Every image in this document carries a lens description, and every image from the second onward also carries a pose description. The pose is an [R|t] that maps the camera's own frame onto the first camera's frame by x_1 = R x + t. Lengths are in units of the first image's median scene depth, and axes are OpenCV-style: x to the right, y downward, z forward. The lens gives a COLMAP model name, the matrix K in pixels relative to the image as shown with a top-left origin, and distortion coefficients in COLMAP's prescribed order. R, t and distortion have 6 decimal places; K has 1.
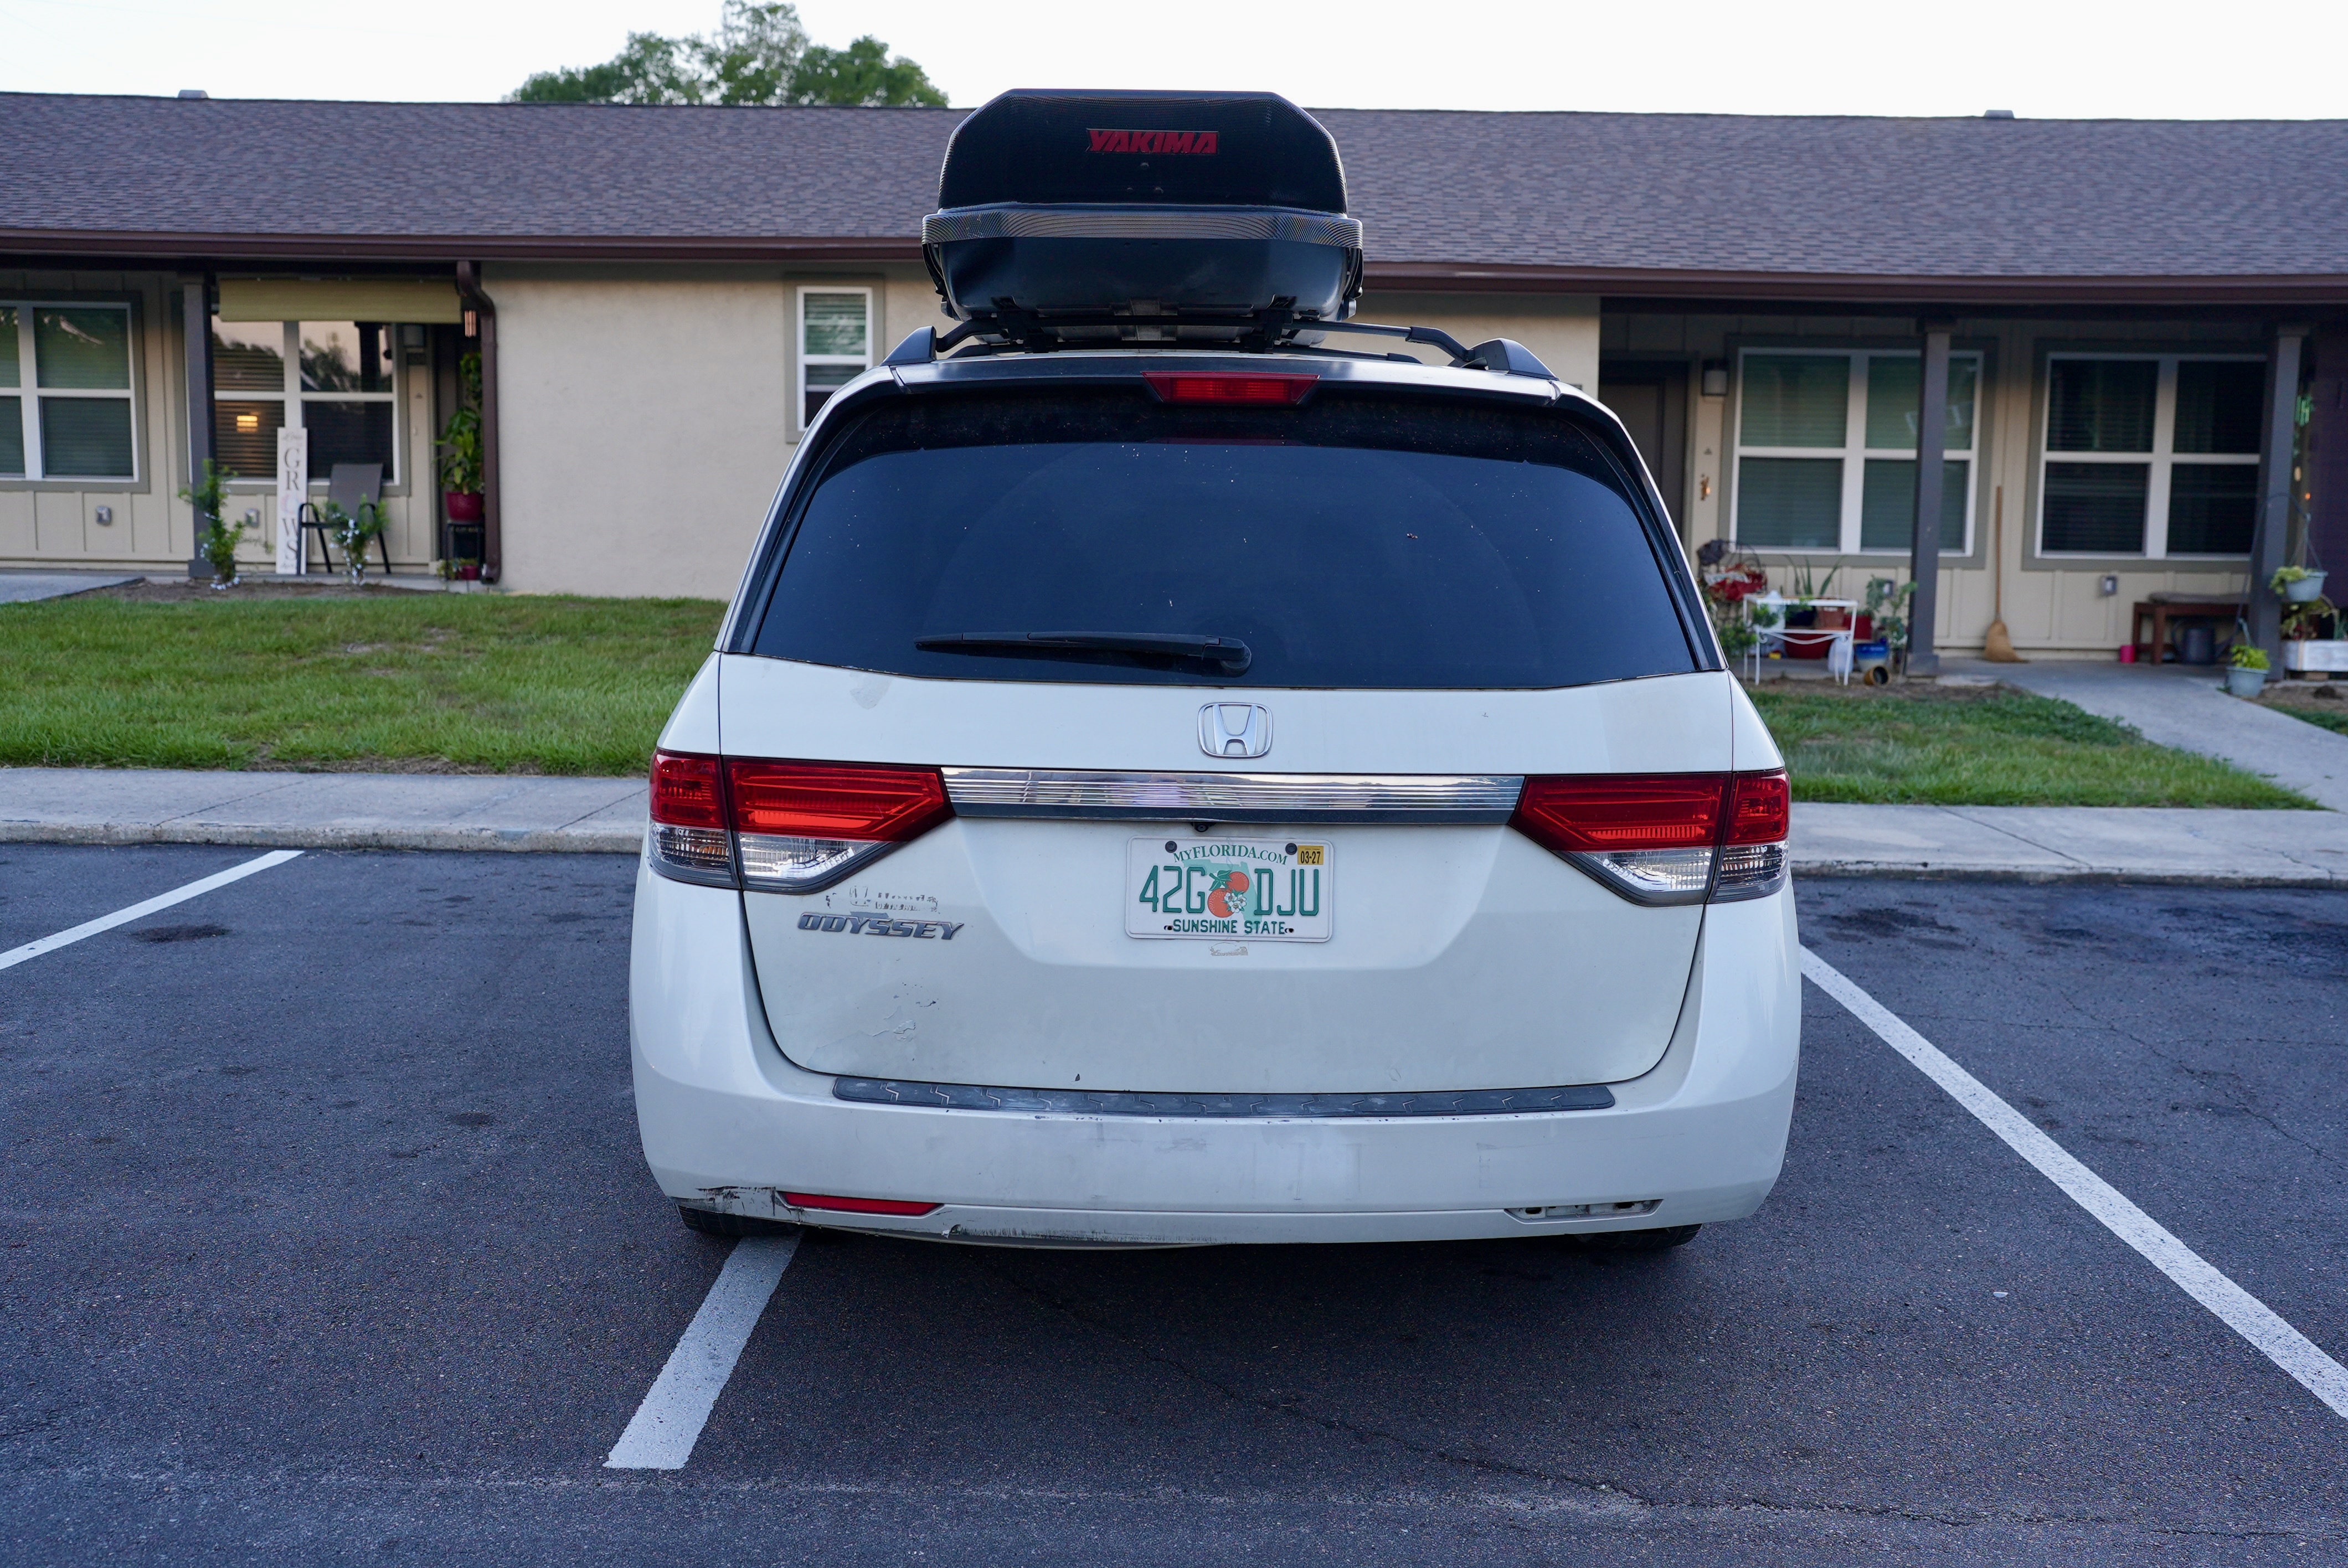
lens RADIAL K [[2277.7, 0, 1163.5], [0, 2277.7, 779.6], [0, 0, 1]] dist [-0.056413, 0.179249]
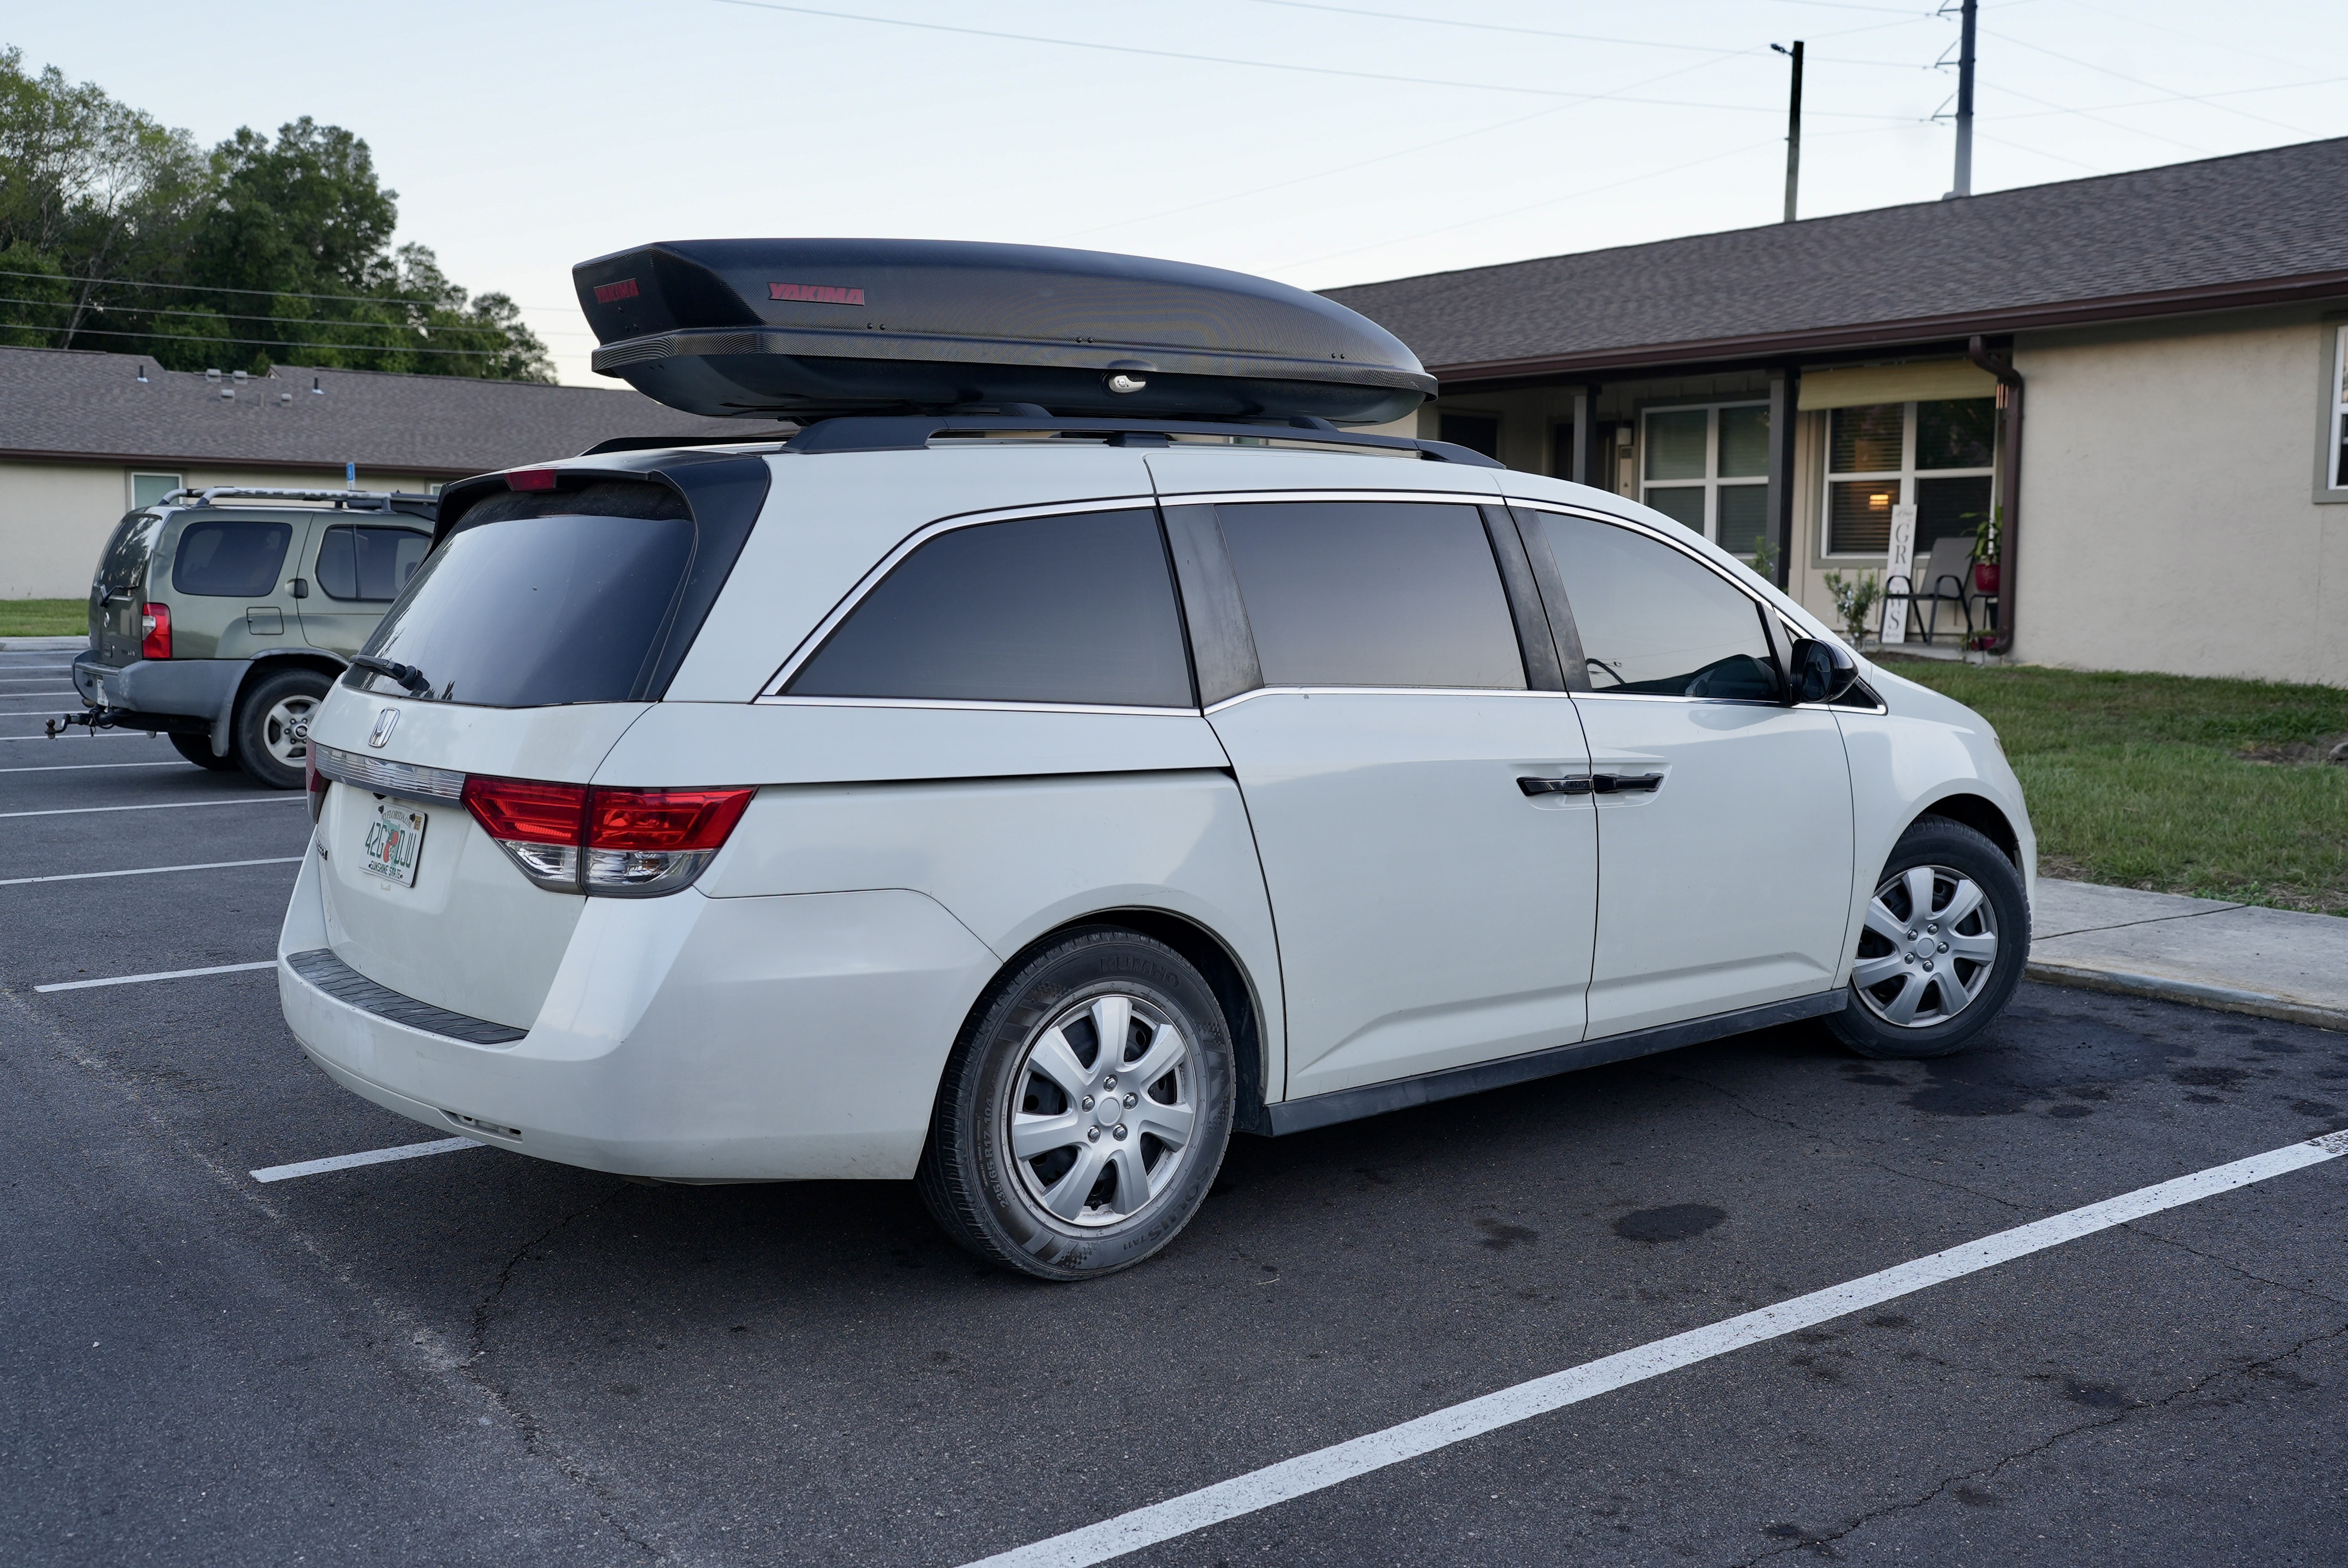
lens RADIAL K [[2268.4, 0, 1170.8], [0, 2268.4, 785.6], [0, 0, 1]] dist [-0.056139, 0.170523]
pose [[0.597474, 0.066254, -0.799146, 0.875021], [-0.091717, 0.995687, 0.013977, -0.027760], [0.796626, 0.064944, 0.600974, 0.349217]]
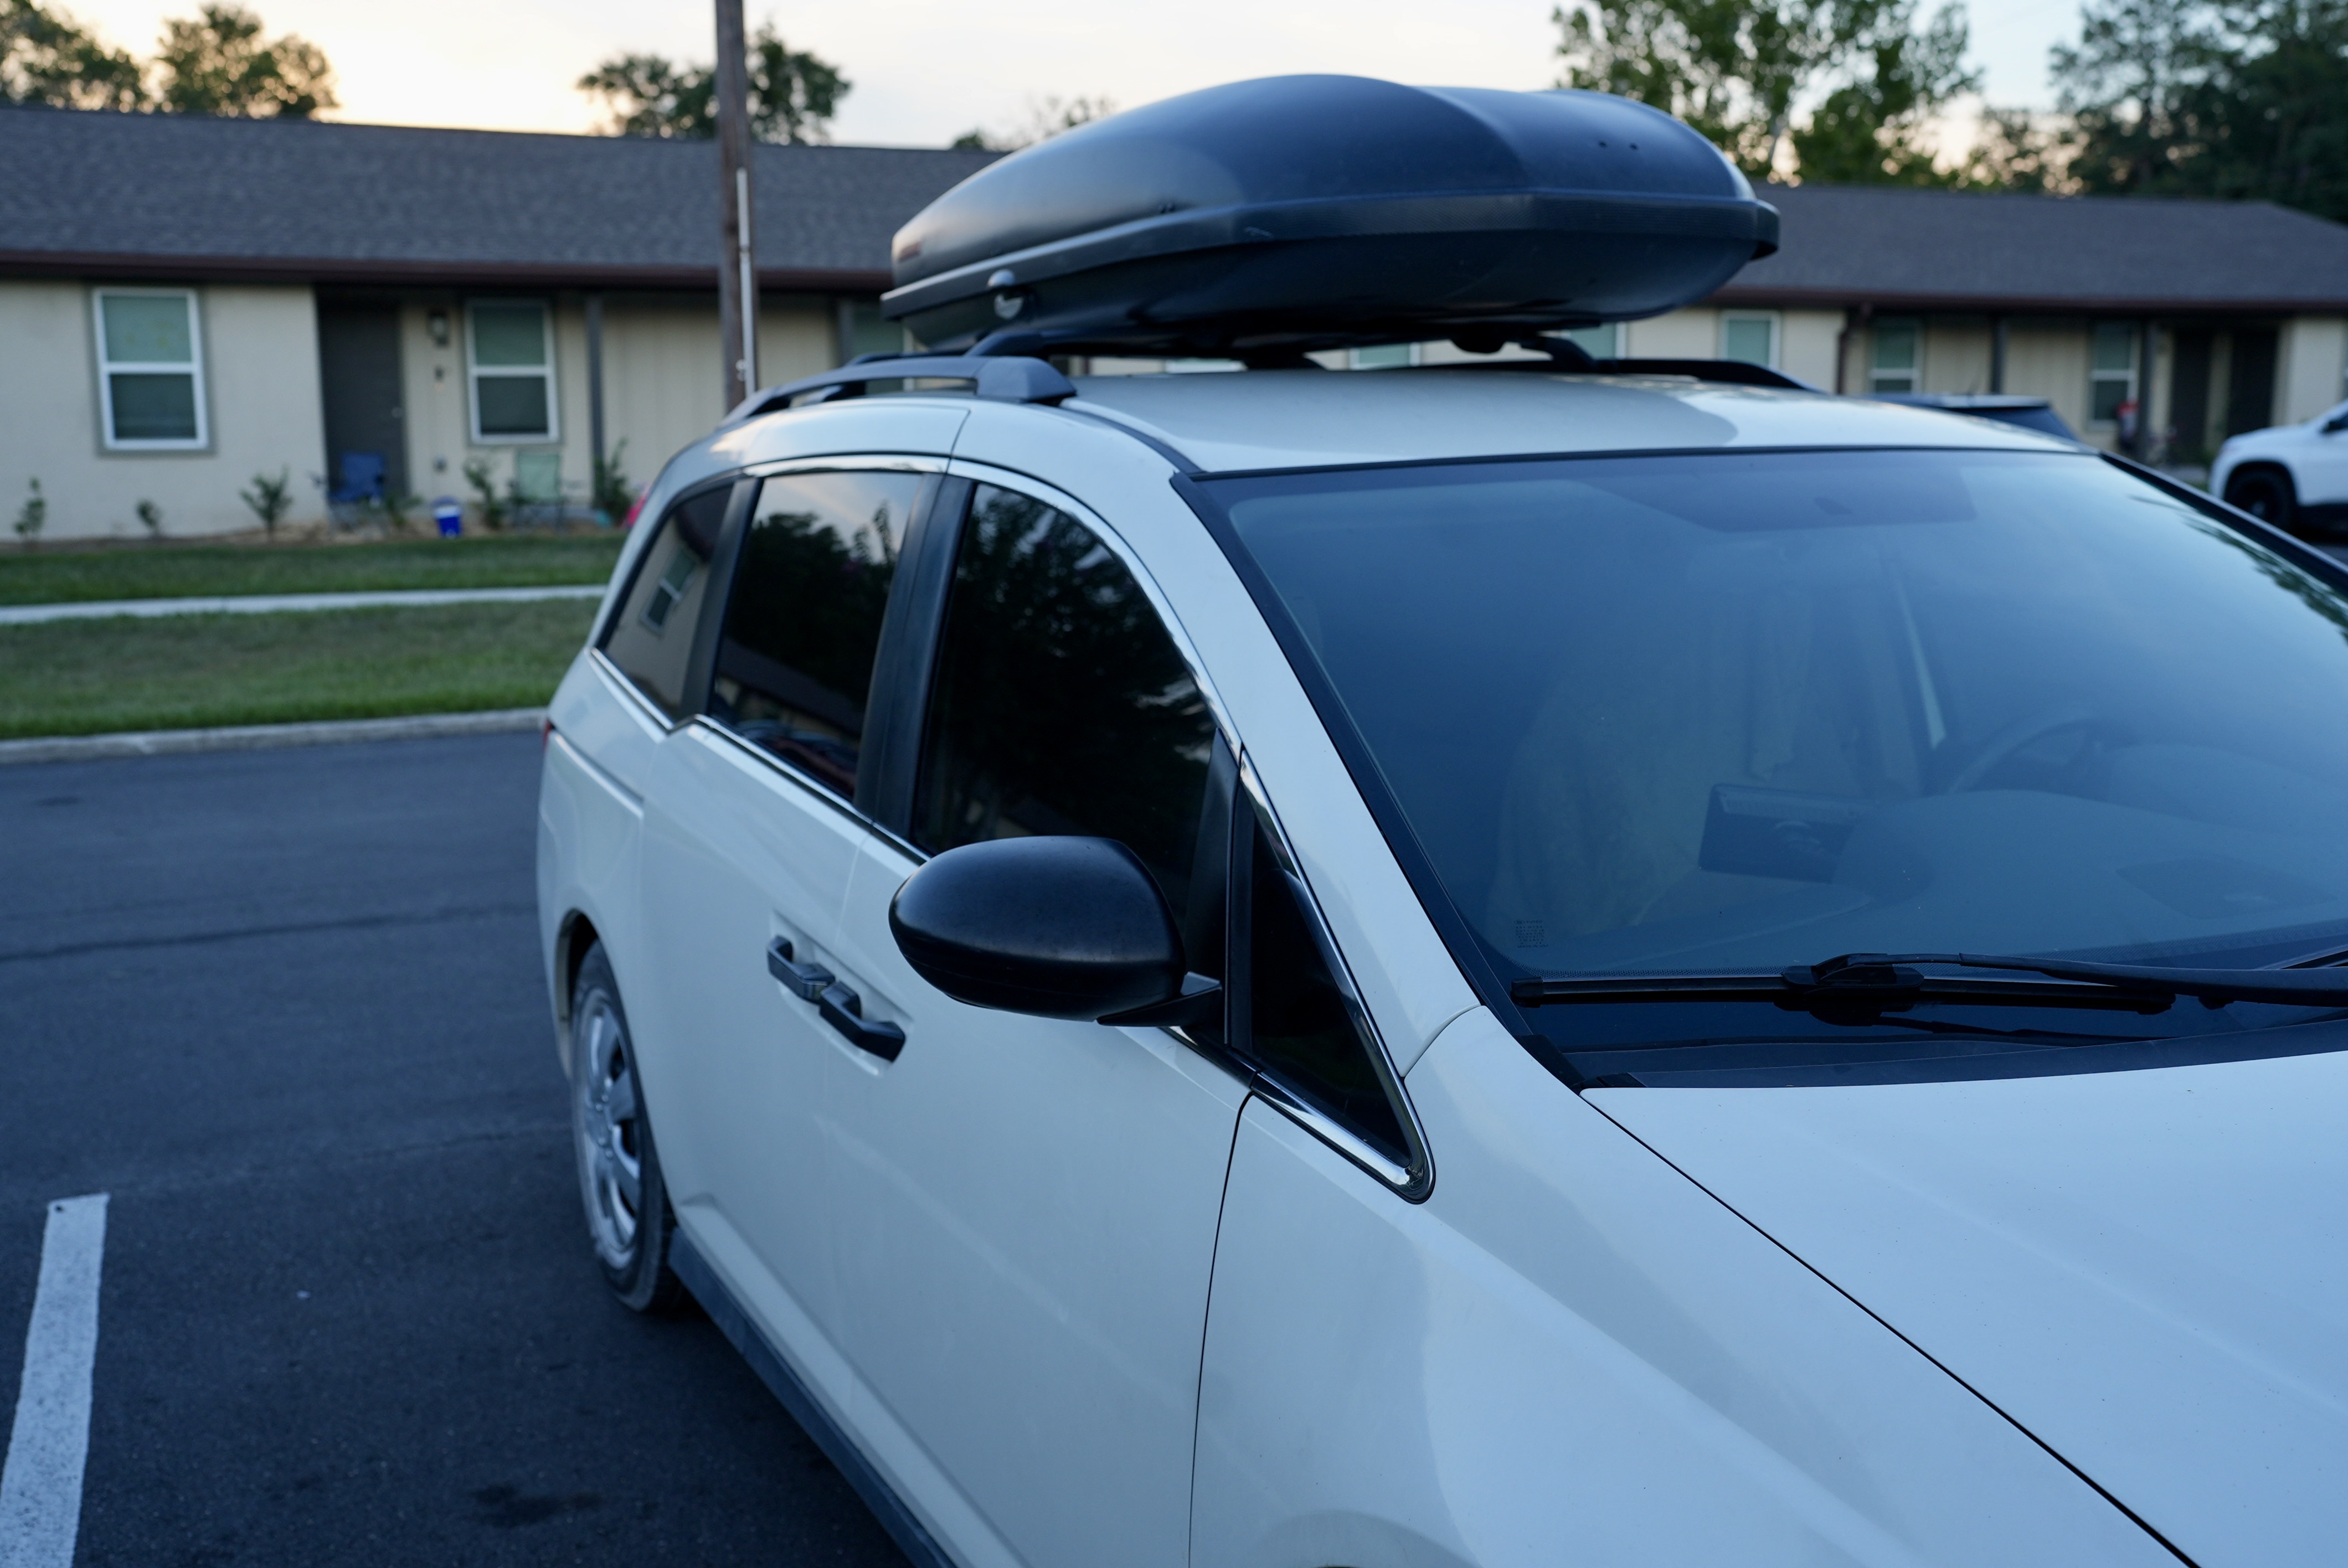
lens RADIAL K [[2290.7, 0, 1174.0], [0, 2290.7, 784.0], [0, 0, 1]] dist [-0.067857, 0.222800]
pose [[-0.913324, 0.057056, -0.403218, 0.328915], [-0.052035, 0.965670, 0.254508, -0.224522], [0.403897, 0.253430, -0.879000, 1.602547]]
